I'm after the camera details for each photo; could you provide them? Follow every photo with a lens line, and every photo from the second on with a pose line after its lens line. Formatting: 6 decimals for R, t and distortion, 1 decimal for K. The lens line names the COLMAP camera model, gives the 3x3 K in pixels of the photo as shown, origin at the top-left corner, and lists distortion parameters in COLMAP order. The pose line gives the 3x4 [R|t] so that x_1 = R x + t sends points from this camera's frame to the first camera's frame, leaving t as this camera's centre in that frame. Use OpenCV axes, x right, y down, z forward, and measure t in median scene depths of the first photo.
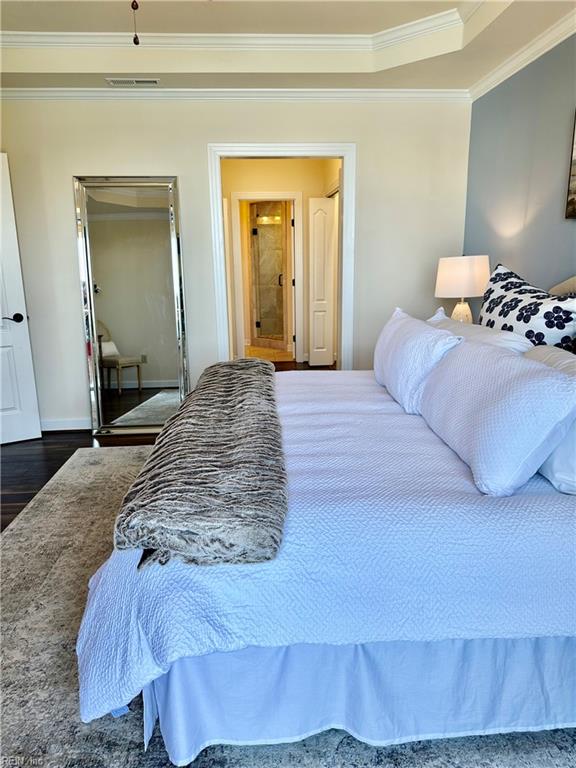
lens RADIAL K [[538.3, 0, 288.0], [0, 538.3, 384.0], [0, 0, 1]] dist [0.097258, -0.133491]
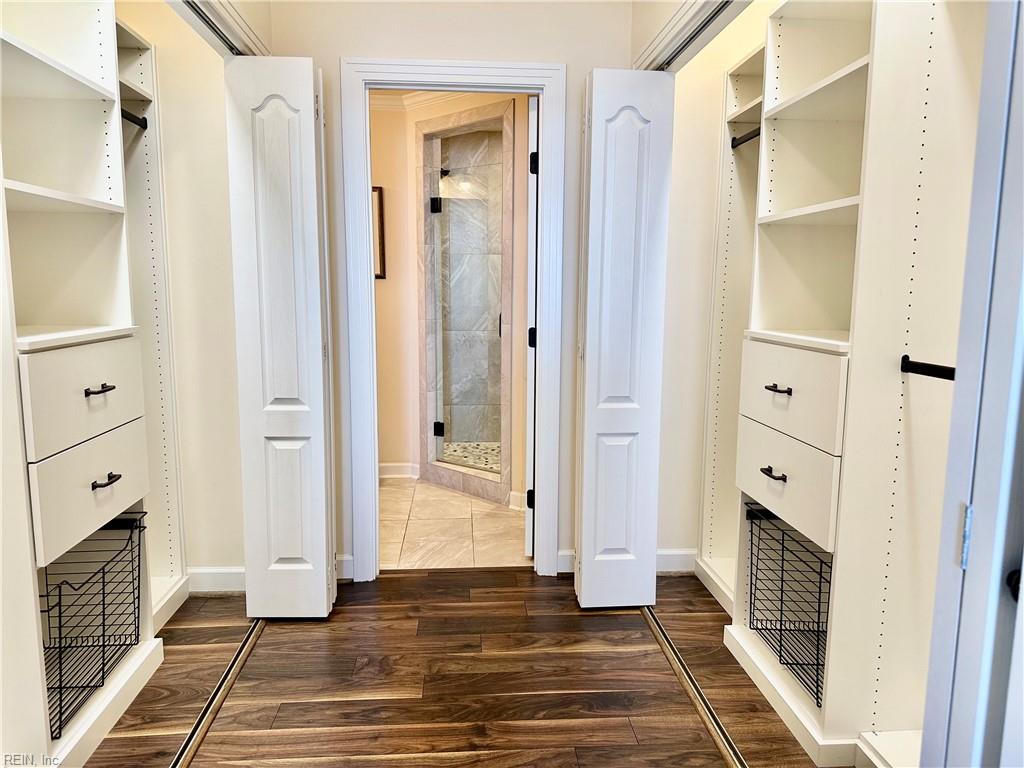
lens RADIAL K [[717.7, 0, 513.3], [0, 717.7, 388.9], [0, 0, 1]] dist [0.097258, -0.133491]
pose [[0.999773, 0.020952, 0.003836, -0.002186], [-0.020579, 0.996591, -0.079890, -0.098779], [-0.005496, 0.079793, 0.996796, 0.456605]]
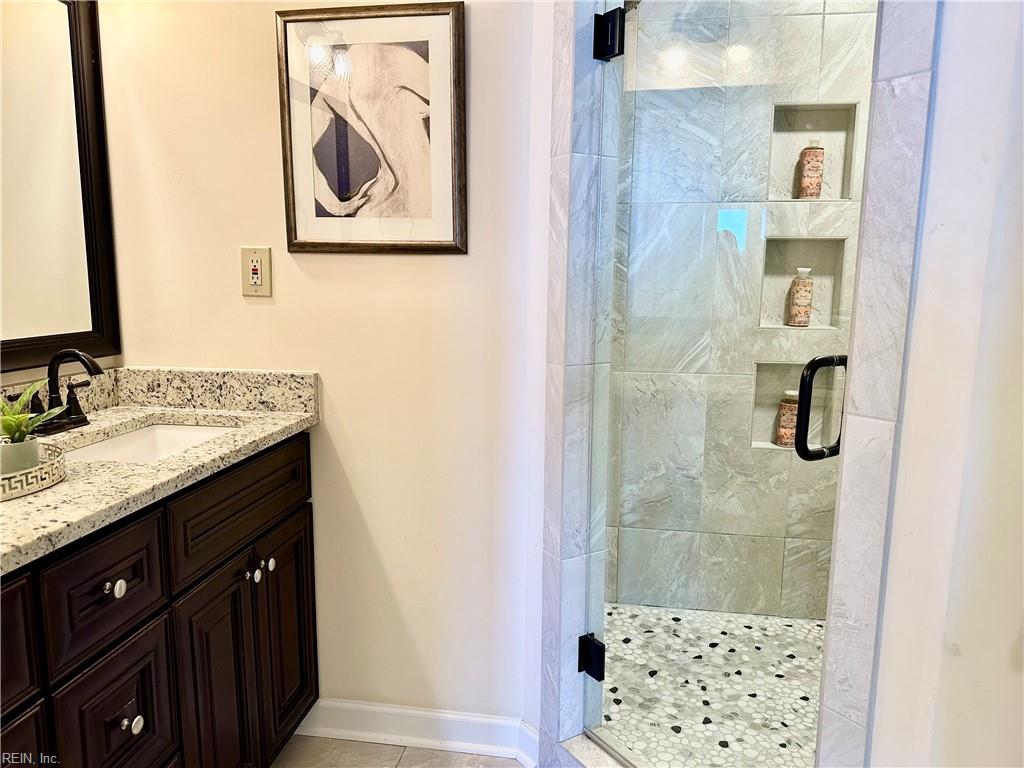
lens RADIAL K [[717.7, 0, 513.3], [0, 717.7, 388.9], [0, 0, 1]] dist [0.097258, -0.133491]
pose [[0.975760, 0.059831, -0.210506, -0.038773], [-0.074263, 0.995351, -0.061333, -0.171557], [0.205857, 0.075479, 0.975667, 0.791698]]
